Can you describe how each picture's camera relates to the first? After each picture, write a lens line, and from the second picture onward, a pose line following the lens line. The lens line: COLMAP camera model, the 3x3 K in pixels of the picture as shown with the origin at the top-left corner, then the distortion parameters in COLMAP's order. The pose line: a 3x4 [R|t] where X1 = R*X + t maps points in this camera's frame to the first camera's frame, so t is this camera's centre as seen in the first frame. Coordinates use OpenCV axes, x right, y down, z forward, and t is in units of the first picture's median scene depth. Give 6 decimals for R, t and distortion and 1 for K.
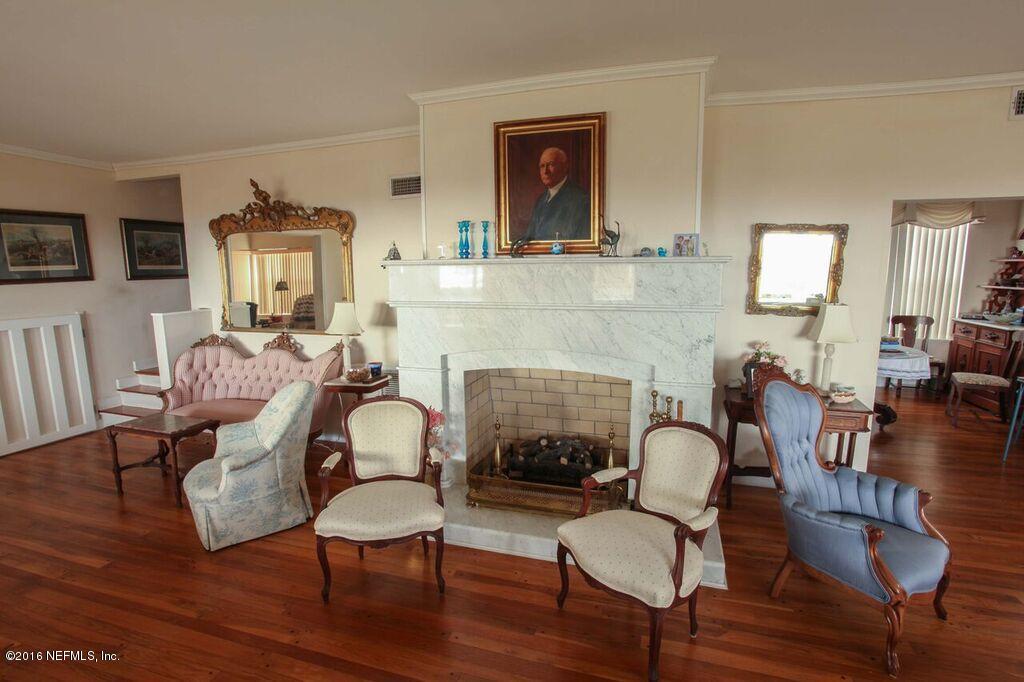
lens RADIAL K [[506.2, 0, 512.0], [0, 506.2, 341.0], [0, 0, 1]] dist [-0.030126, 0.000610]
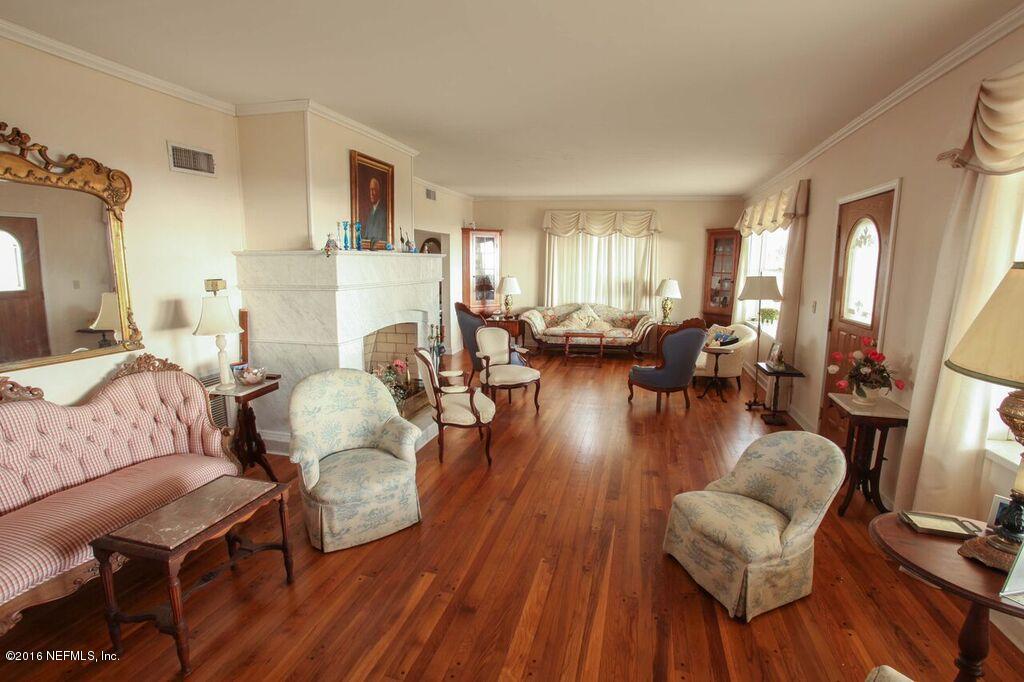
lens RADIAL K [[506.2, 0, 512.0], [0, 506.2, 341.0], [0, 0, 1]] dist [-0.030126, 0.000610]
pose [[-0.056500, -0.138786, 0.988709, -1.386753], [0.140141, 0.979385, 0.145485, -0.066506], [-0.988518, 0.146778, -0.035886, 0.671003]]
